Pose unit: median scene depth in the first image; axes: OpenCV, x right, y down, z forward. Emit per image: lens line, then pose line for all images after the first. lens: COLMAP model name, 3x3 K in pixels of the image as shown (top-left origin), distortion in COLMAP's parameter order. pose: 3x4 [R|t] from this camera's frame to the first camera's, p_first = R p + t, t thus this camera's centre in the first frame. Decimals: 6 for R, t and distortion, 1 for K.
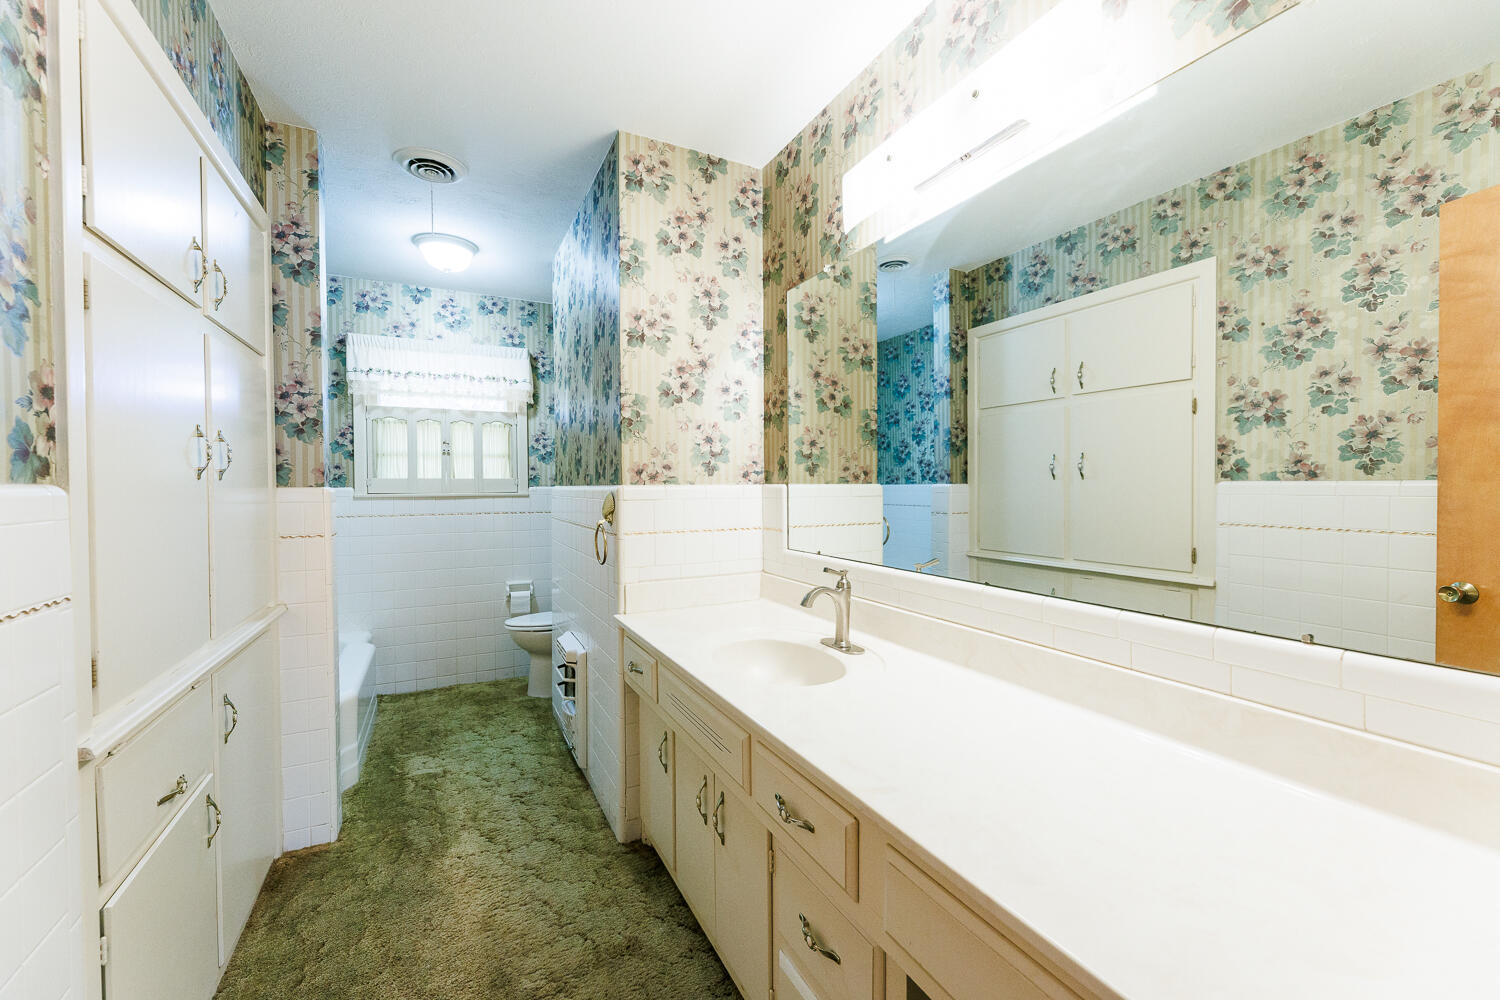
lens RADIAL K [[602.1, 0, 750.2], [0, 602.1, 497.0], [0, 0, 1]] dist [0.003642, 0.000785]
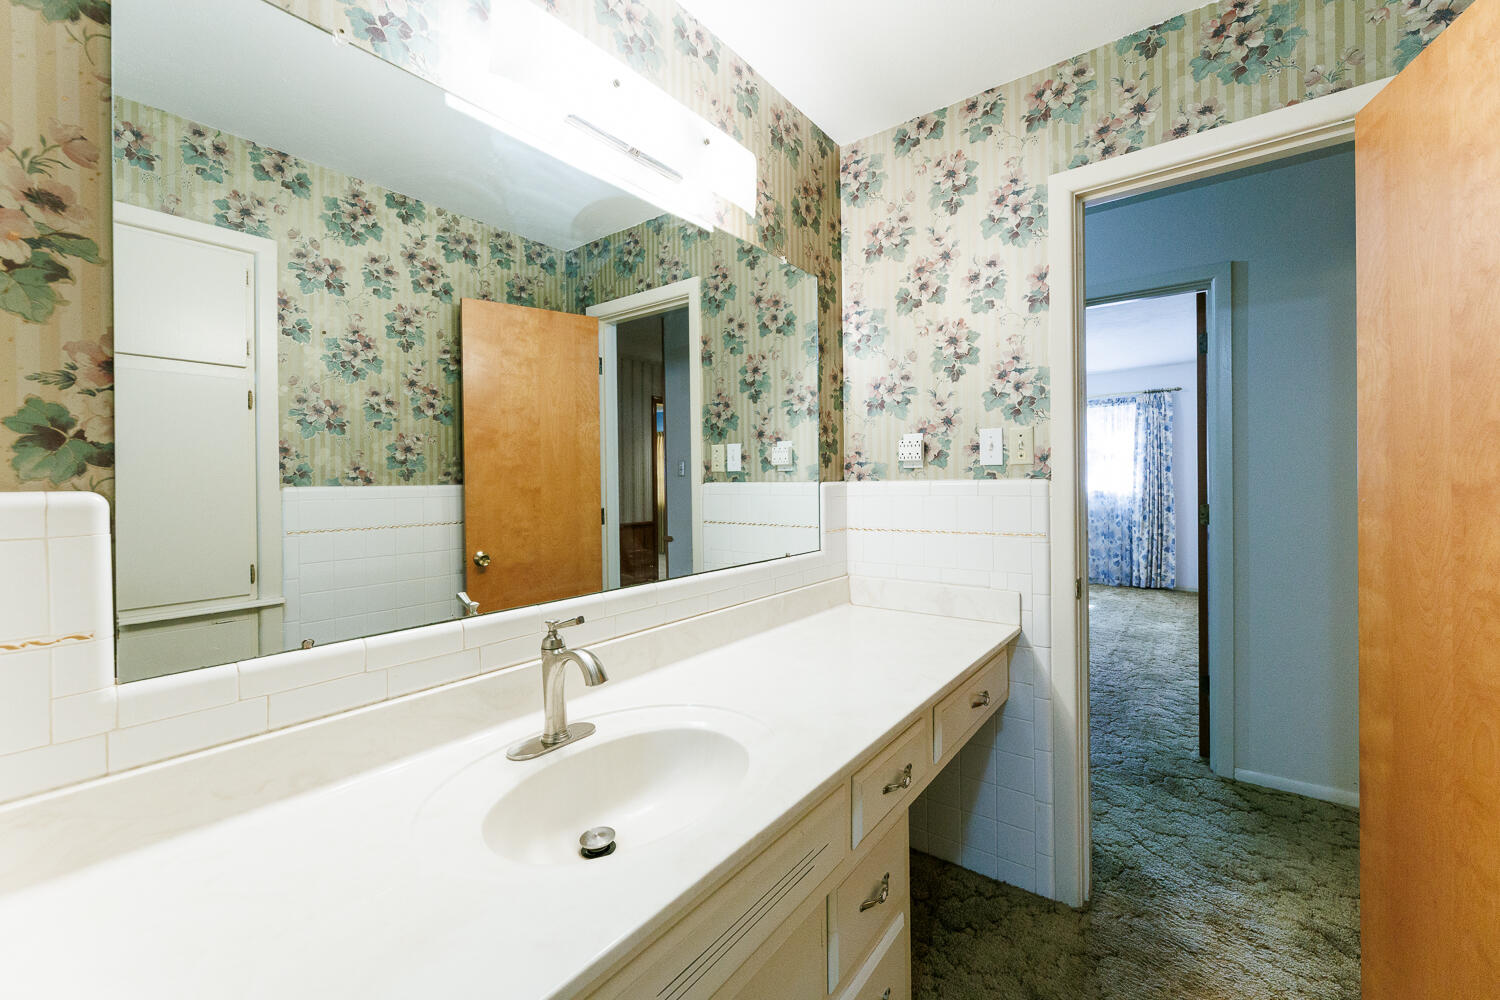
lens RADIAL K [[602.1, 0, 757.4], [0, 602.1, 479.4], [0, 0, 1]] dist [0.003642, 0.000785]
pose [[-0.423325, 0.012688, 0.905889, -0.393273], [0.035329, 0.999373, 0.002512, -0.016271], [-0.905289, 0.033068, -0.423507, 0.808378]]
